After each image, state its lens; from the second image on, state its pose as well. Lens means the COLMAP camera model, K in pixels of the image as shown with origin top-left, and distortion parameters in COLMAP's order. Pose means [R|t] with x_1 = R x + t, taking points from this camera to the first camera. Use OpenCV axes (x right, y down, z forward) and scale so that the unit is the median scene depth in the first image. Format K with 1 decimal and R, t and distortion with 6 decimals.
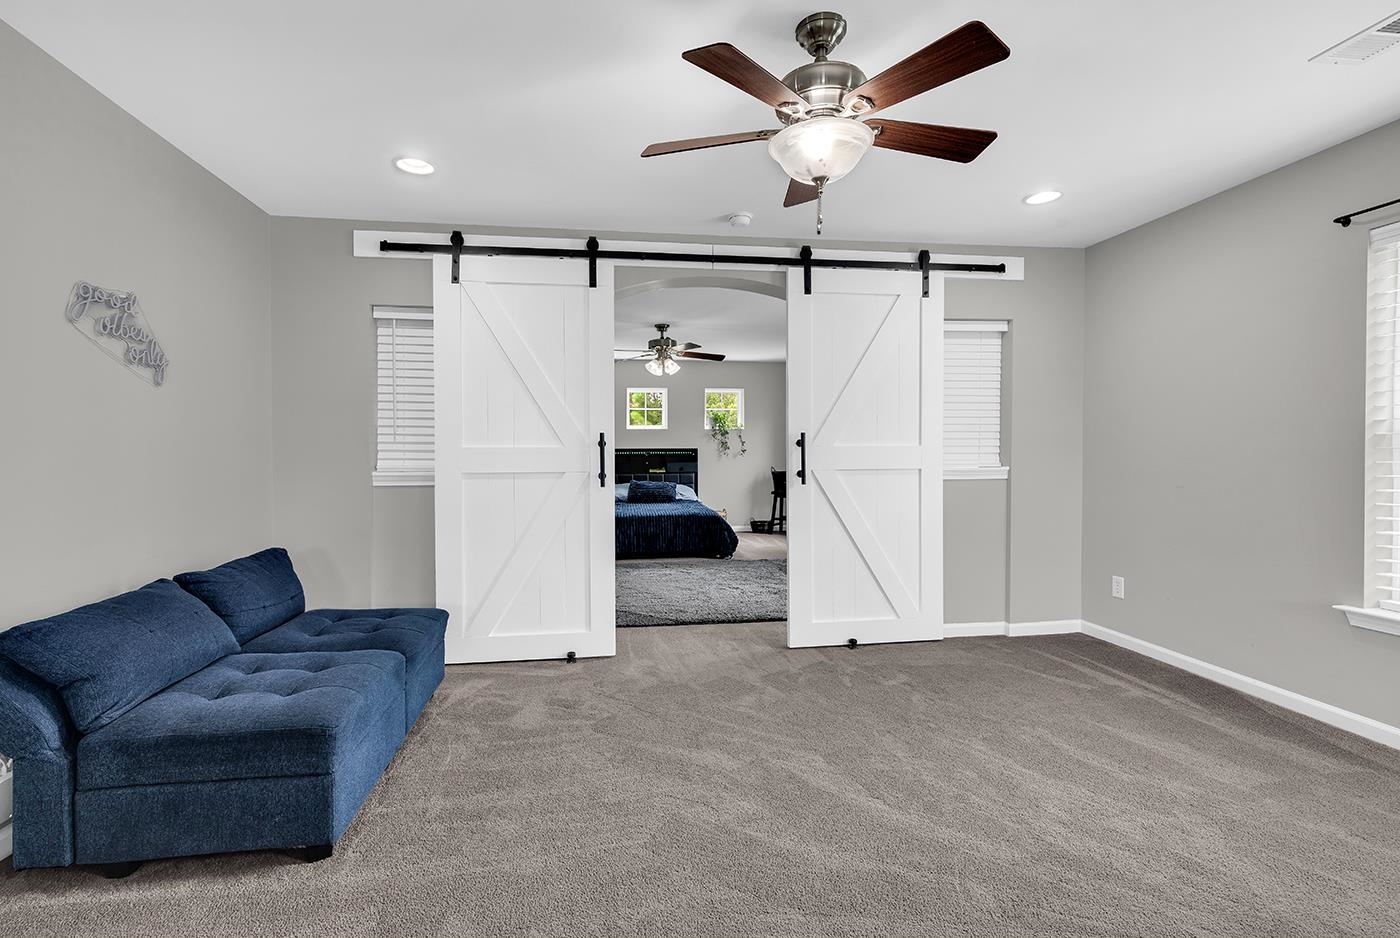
lens RADIAL K [[635.8, 0, 696.9], [0, 635.8, 461.0], [0, 0, 1]] dist [0.001709, -0.000059]
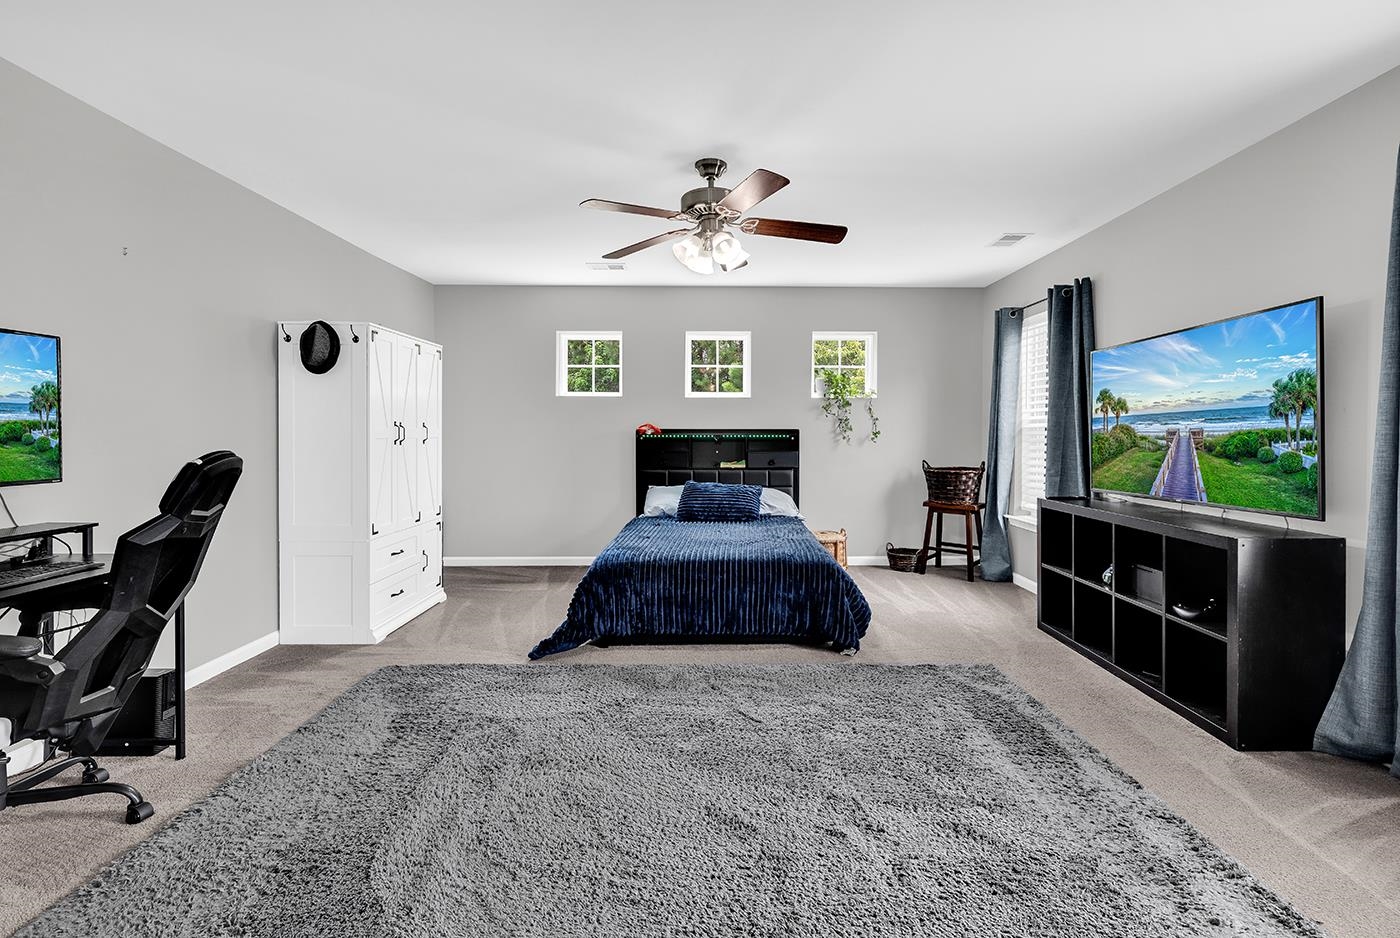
lens RADIAL K [[626.4, 0, 715.2], [0, 626.4, 437.9], [0, 0, 1]] dist [0.002568, 0.000002]
pose [[0.988000, 0.006869, -0.154300, 0.033188], [-0.008139, 0.999938, -0.007601, -0.013742], [0.154238, 0.008765, 0.987995, 0.901171]]
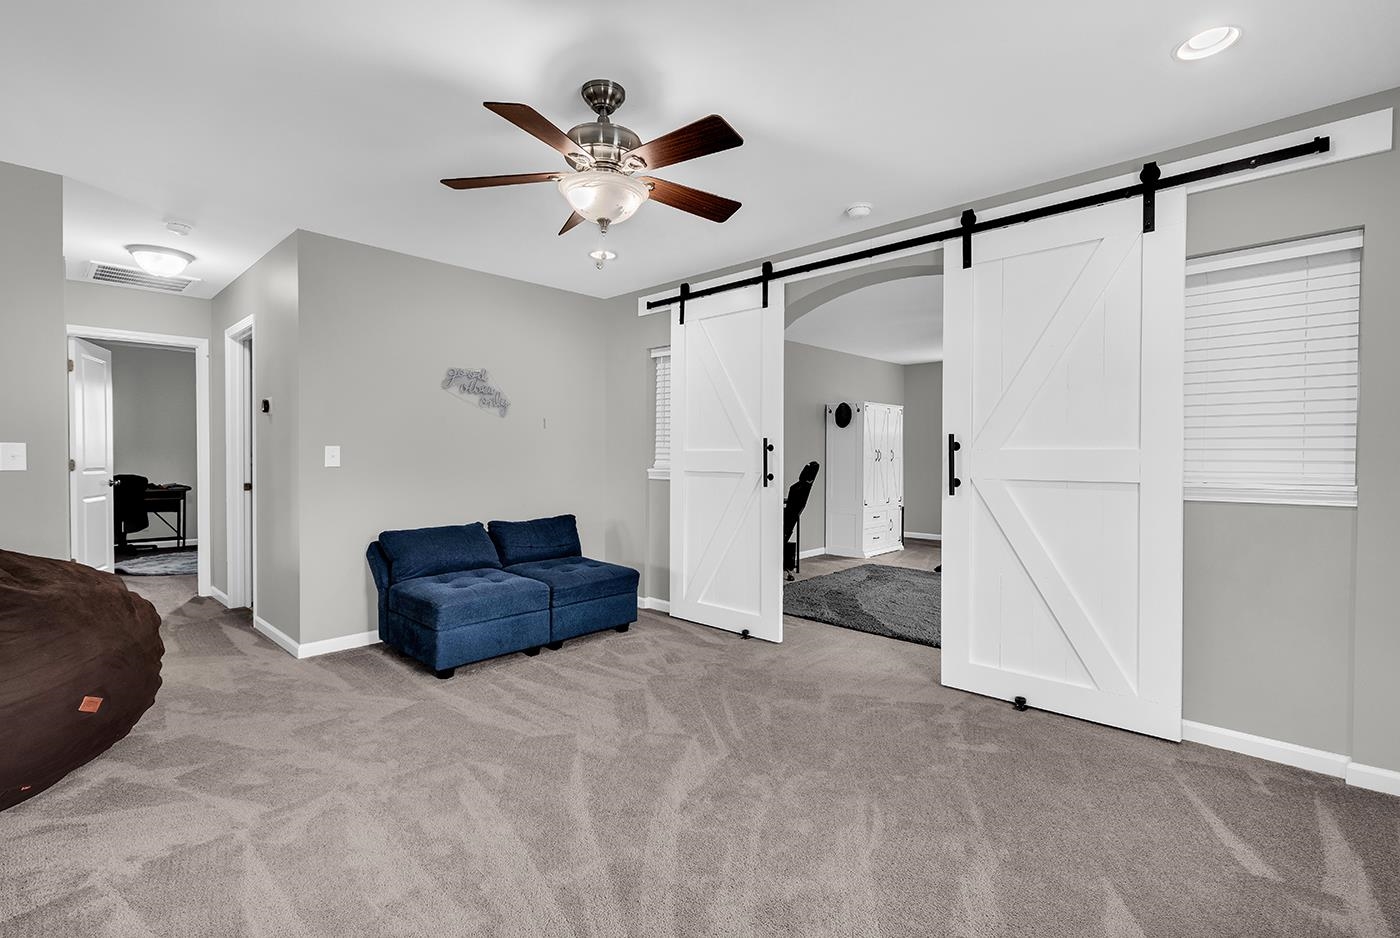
lens RADIAL K [[655.2, 0, 725.7], [0, 655.2, 461.3], [0, 0, 1]] dist [-0.003305, -0.000214]
pose [[0.624692, 0.012462, -0.780772, 0.637760], [-0.016798, 0.999856, 0.002519, -0.004995], [0.780691, 0.011542, 0.624811, 0.212152]]
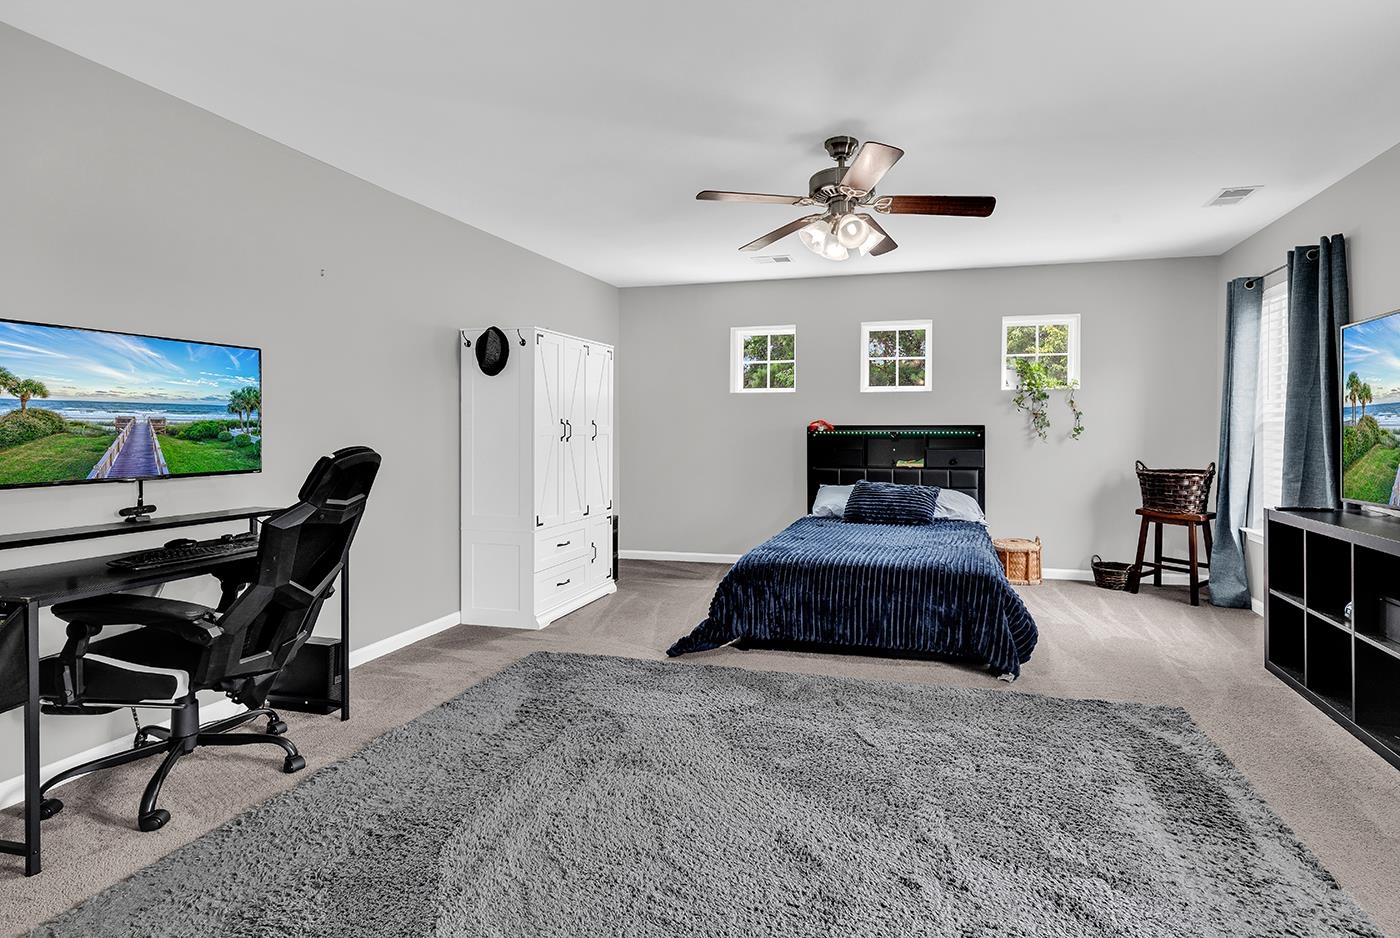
lens RADIAL K [[647.3, 0, 793.0], [0, 647.3, 430.5], [0, 0, 1]] dist [0.001974, -0.000188]
pose [[0.923377, 0.003924, -0.383874, 0.144003], [-0.009344, 0.999881, -0.012254, -0.014678], [0.383780, 0.014902, 0.923304, 0.952929]]
